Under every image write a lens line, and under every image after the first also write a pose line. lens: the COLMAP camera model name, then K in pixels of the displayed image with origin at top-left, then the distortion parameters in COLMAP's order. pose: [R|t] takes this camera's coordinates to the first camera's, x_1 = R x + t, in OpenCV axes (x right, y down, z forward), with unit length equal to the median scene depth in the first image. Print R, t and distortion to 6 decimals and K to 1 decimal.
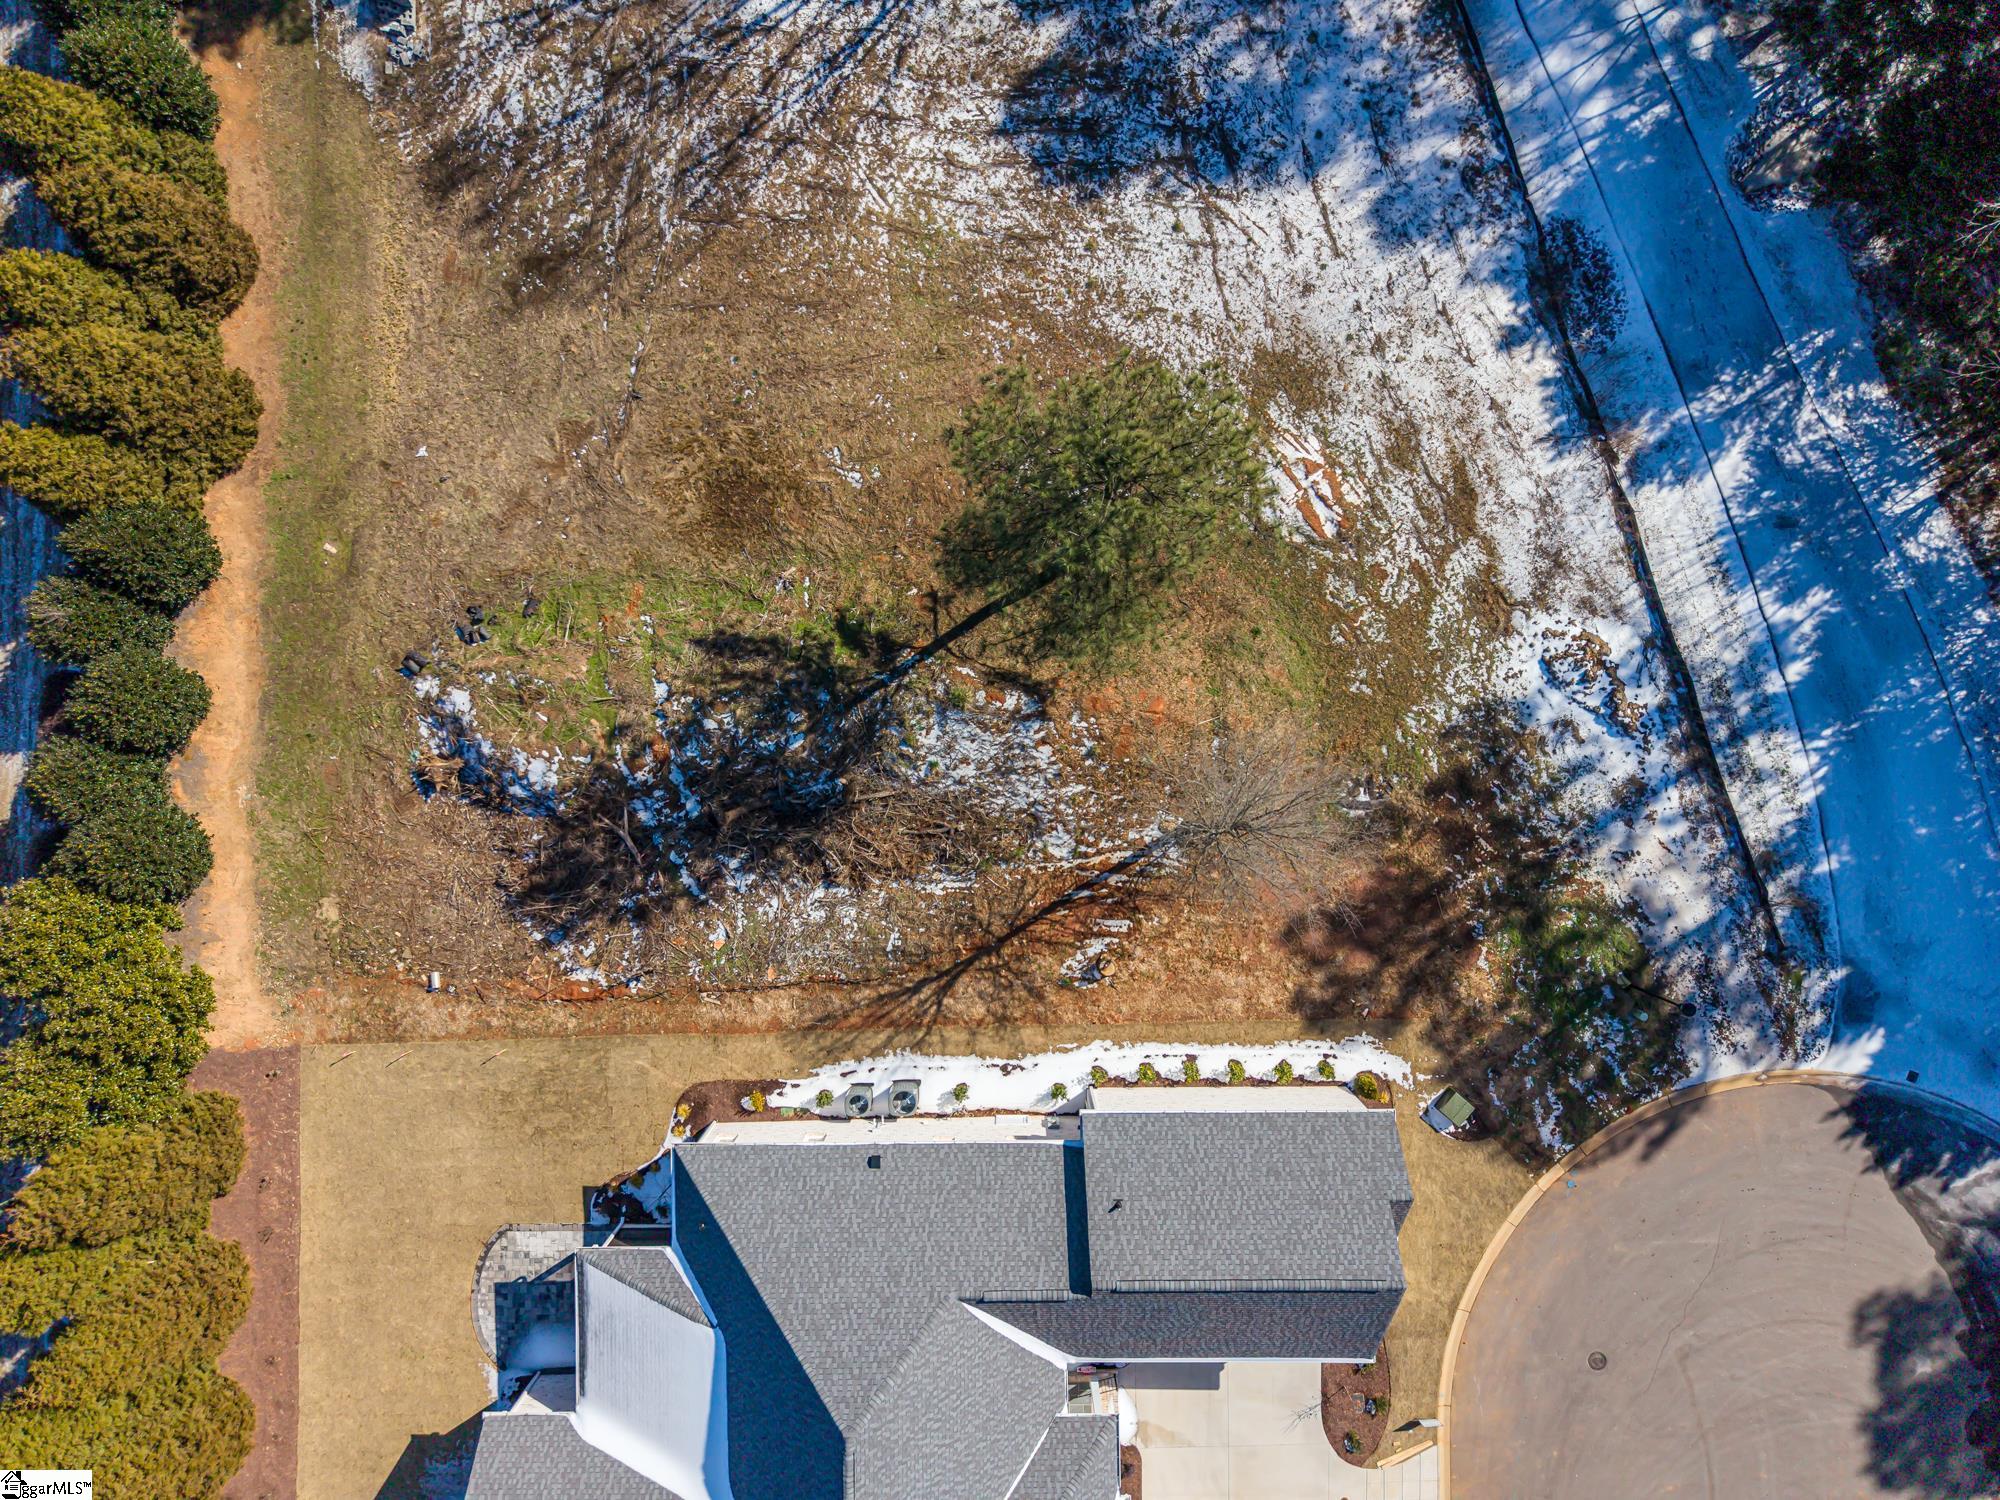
lens RADIAL K [[1334.2, 0, 991.8], [0, 1334.2, 739.8], [0, 0, 1]] dist [0.029177, -0.013584]
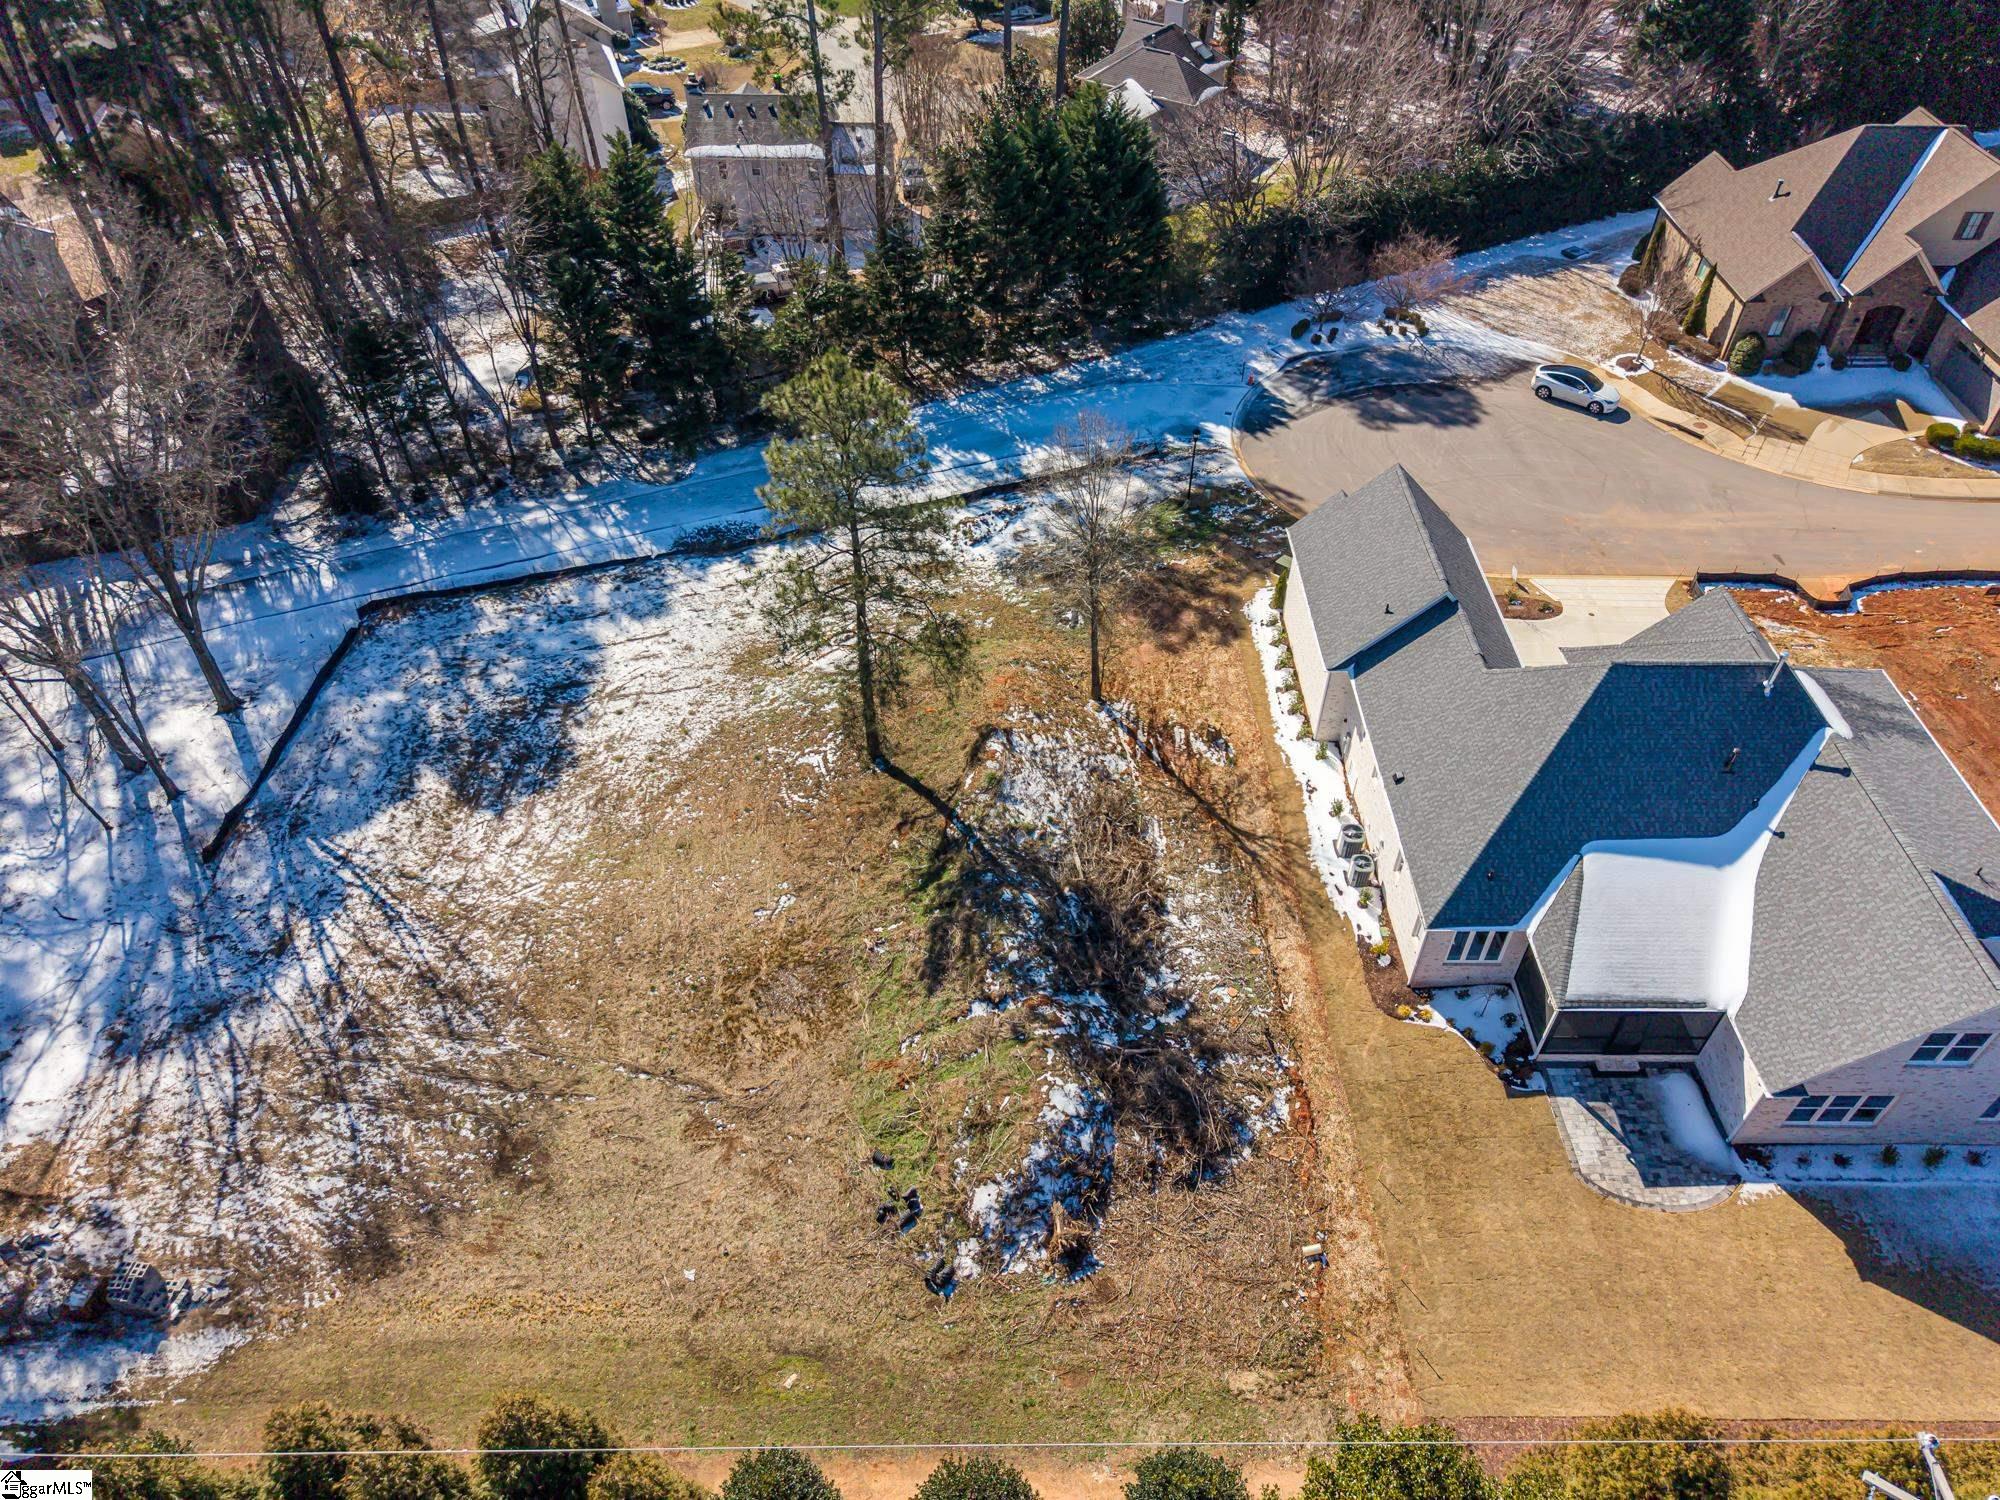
lens RADIAL K [[1334.2, 0, 1000.0], [0, 1334.2, 762.6], [0, 0, 1]] dist [0.029177, -0.013584]
pose [[0.011774, -0.678300, 0.734690, -0.817907], [0.999911, 0.003336, -0.012944, -0.009041], [0.006329, 0.734777, 0.678279, 0.189266]]
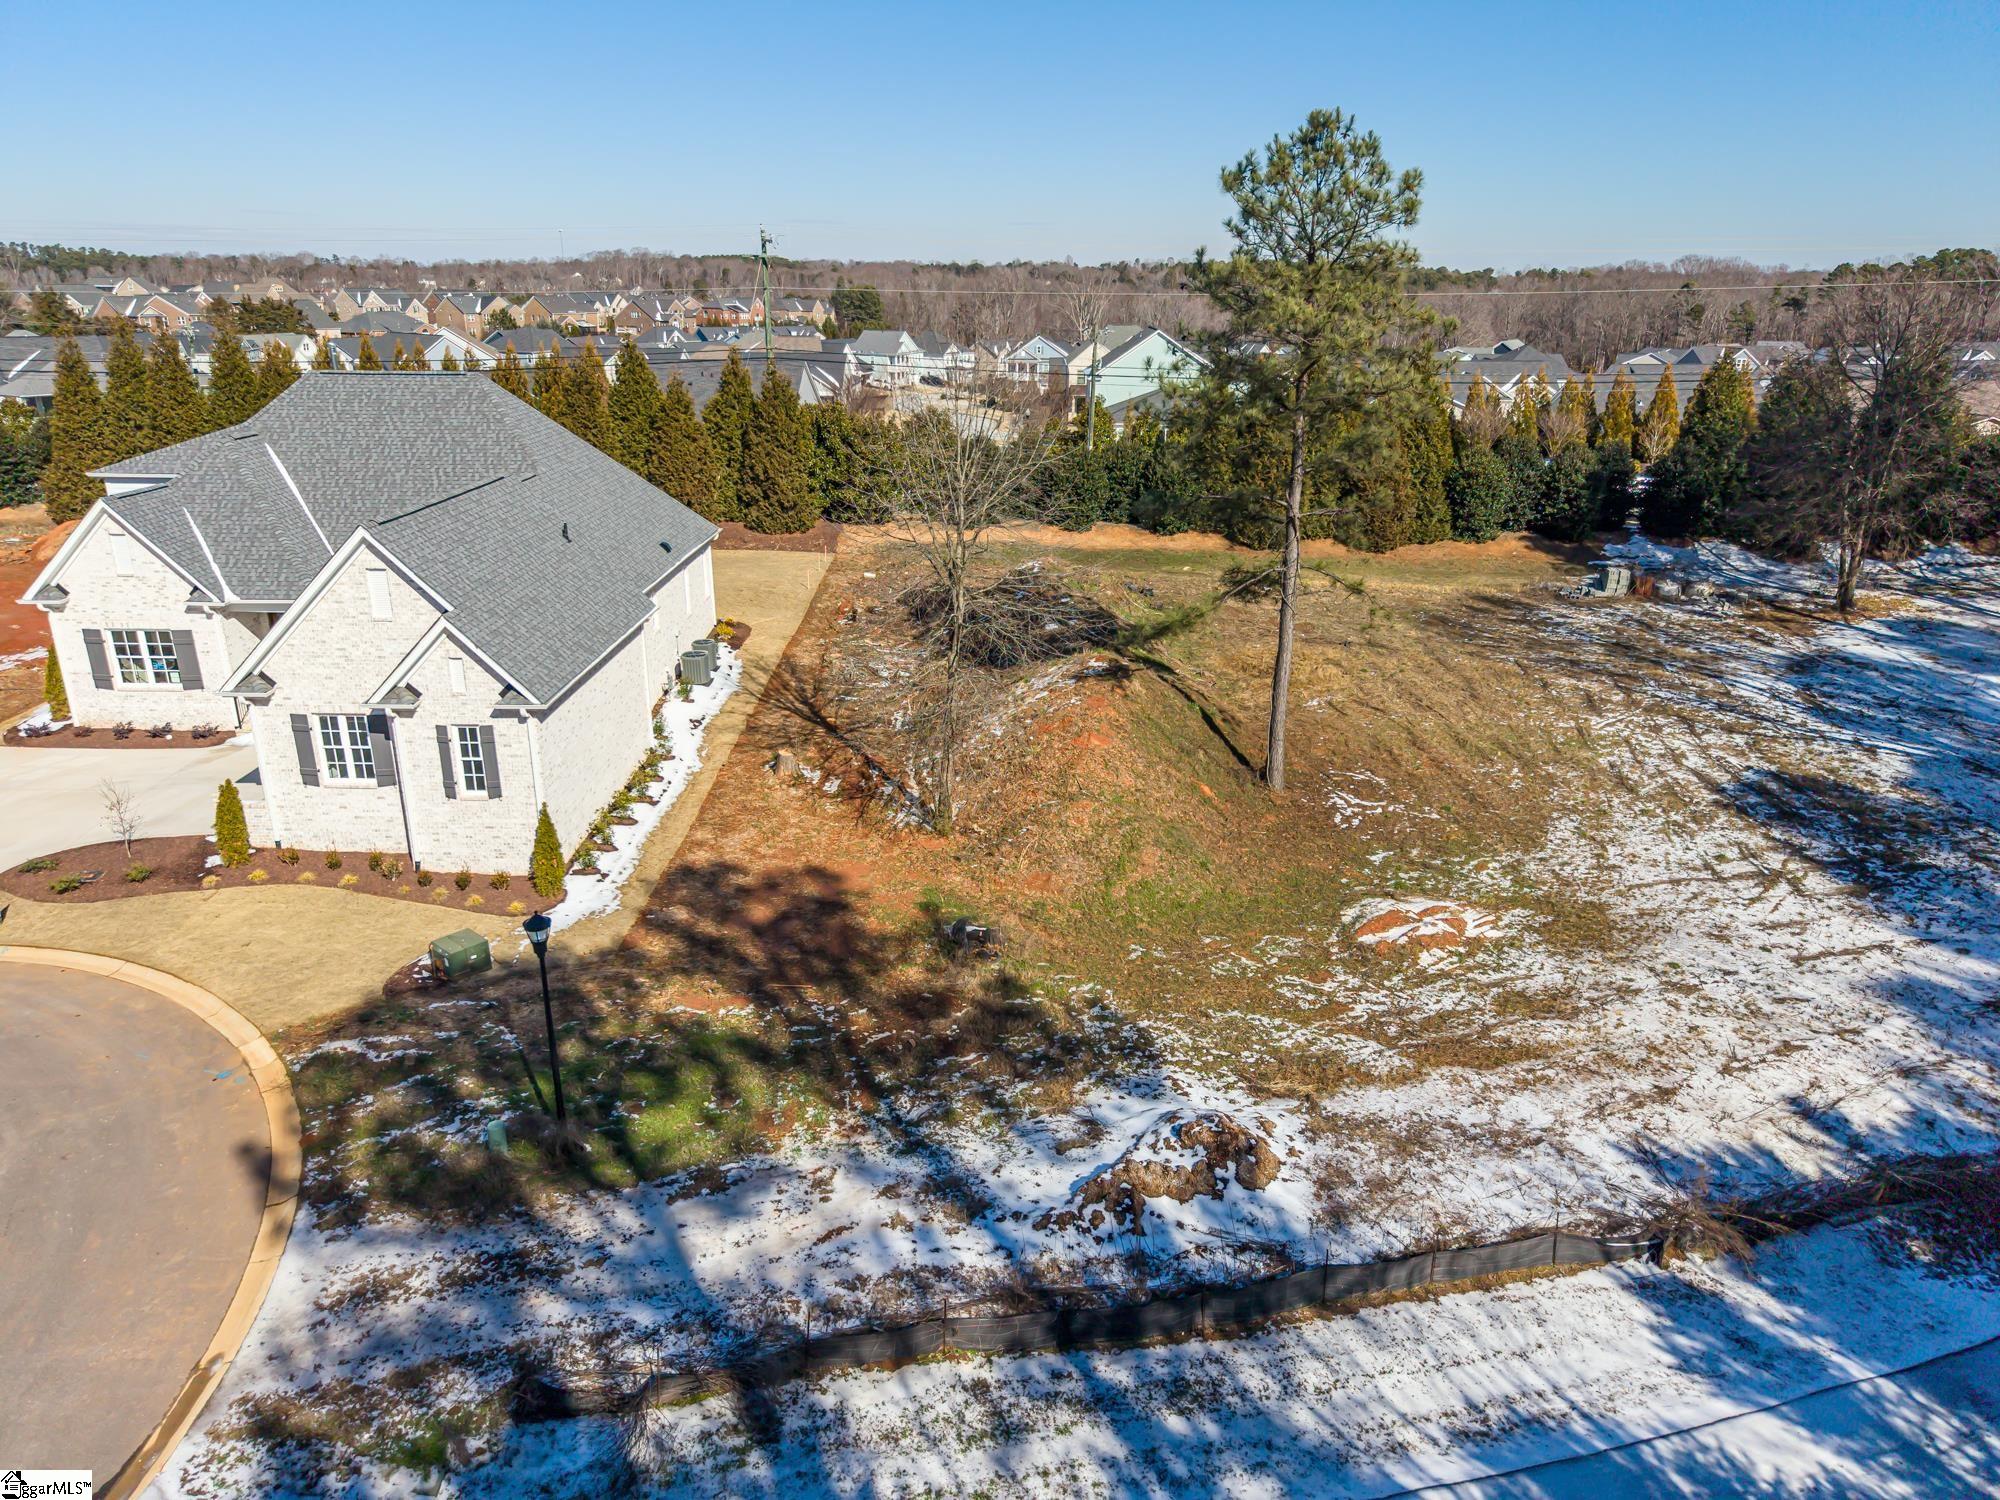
lens RADIAL K [[1334.2, 0, 984.5], [0, 1334.2, 755.4], [0, 0, 1]] dist [0.029177, -0.013584]
pose [[-0.035474, 0.357148, -0.933374, 0.862359], [-0.999364, -0.015965, 0.031873, 0.016993], [-0.003518, 0.933911, 0.357488, 0.678392]]
